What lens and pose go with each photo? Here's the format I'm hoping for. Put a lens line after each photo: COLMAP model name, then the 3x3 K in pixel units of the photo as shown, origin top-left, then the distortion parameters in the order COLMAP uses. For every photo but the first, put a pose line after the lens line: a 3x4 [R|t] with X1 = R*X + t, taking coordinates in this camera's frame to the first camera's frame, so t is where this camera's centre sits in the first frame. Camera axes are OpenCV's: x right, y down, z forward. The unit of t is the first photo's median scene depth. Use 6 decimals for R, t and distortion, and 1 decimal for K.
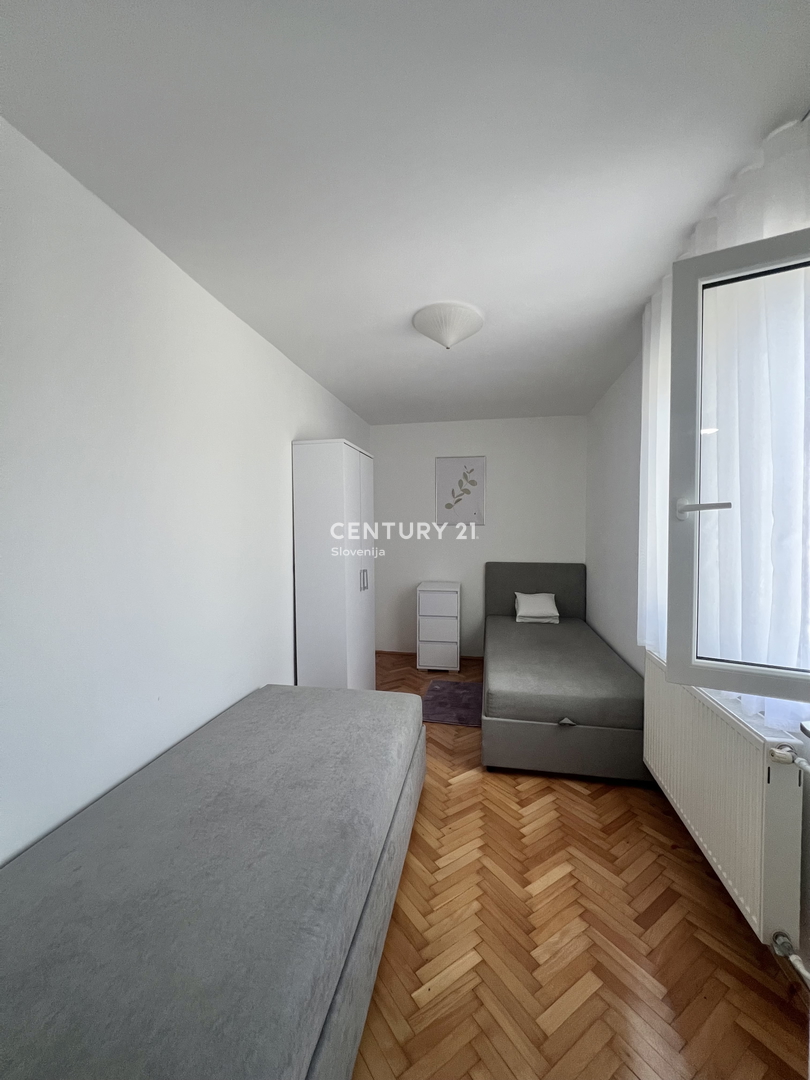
lens RADIAL K [[432.5, 0, 408.1], [0, 432.5, 534.9], [0, 0, 1]] dist [-0.002269, -0.000043]
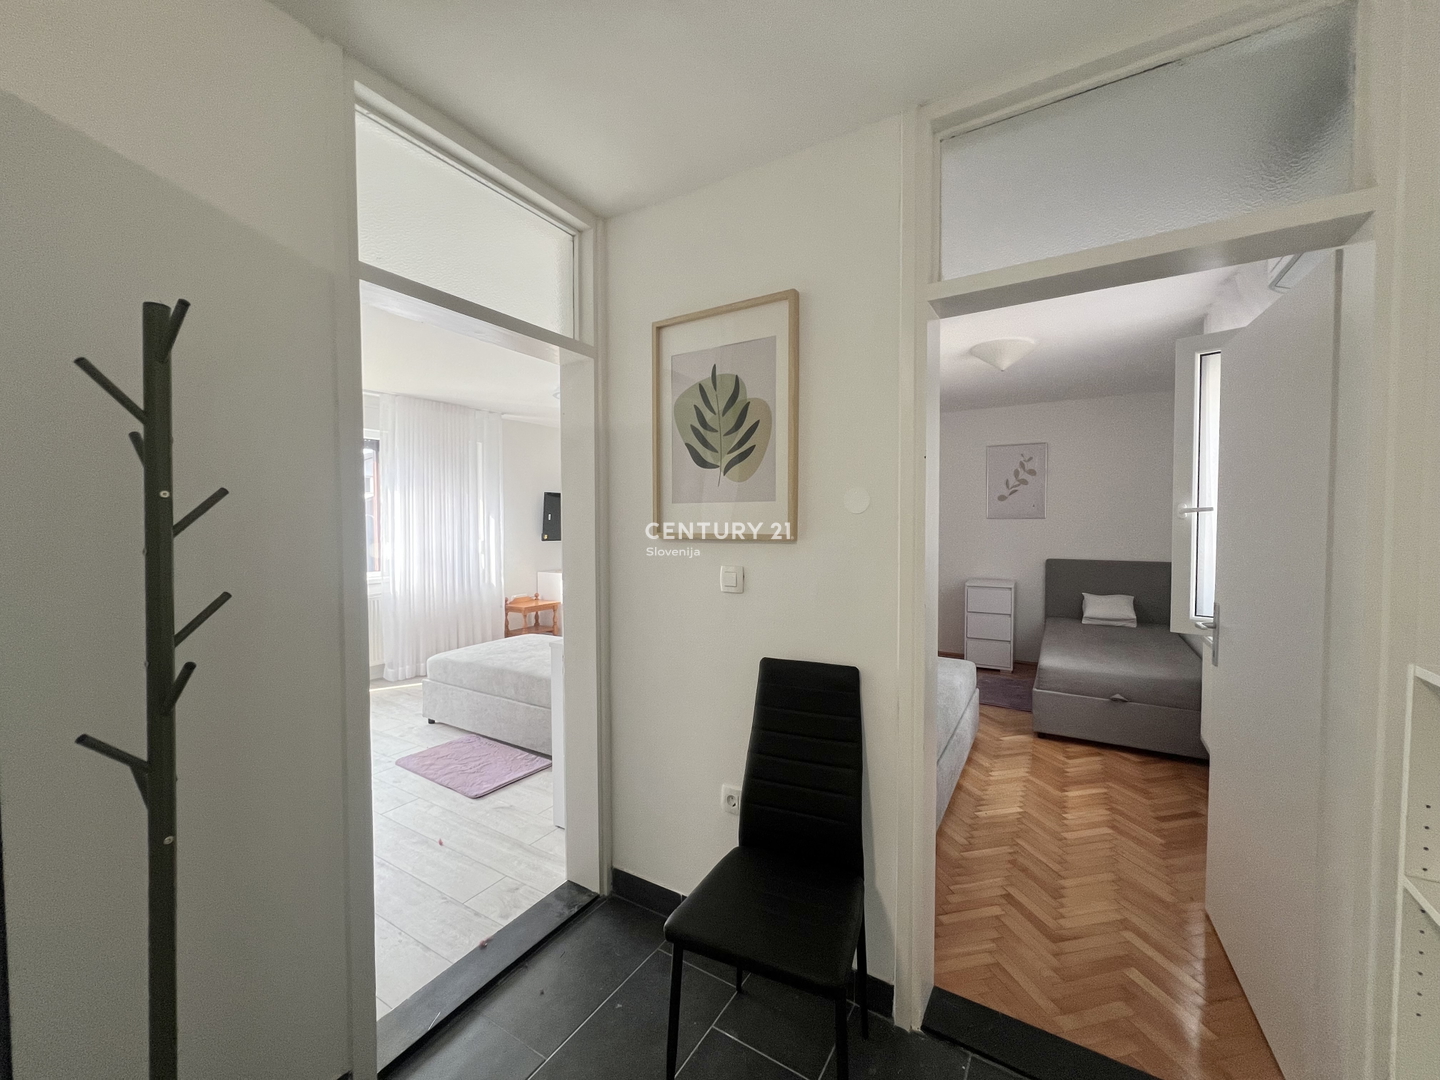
lens RADIAL K [[576.6, 0, 717.9], [0, 576.6, 536.8], [0, 0, 1]] dist [-0.002269, -0.000043]
pose [[0.934708, 0.006978, -0.355347, -0.068626], [-0.001978, 0.999894, 0.014431, 0.000386], [0.355410, -0.012785, 0.934623, -0.710721]]
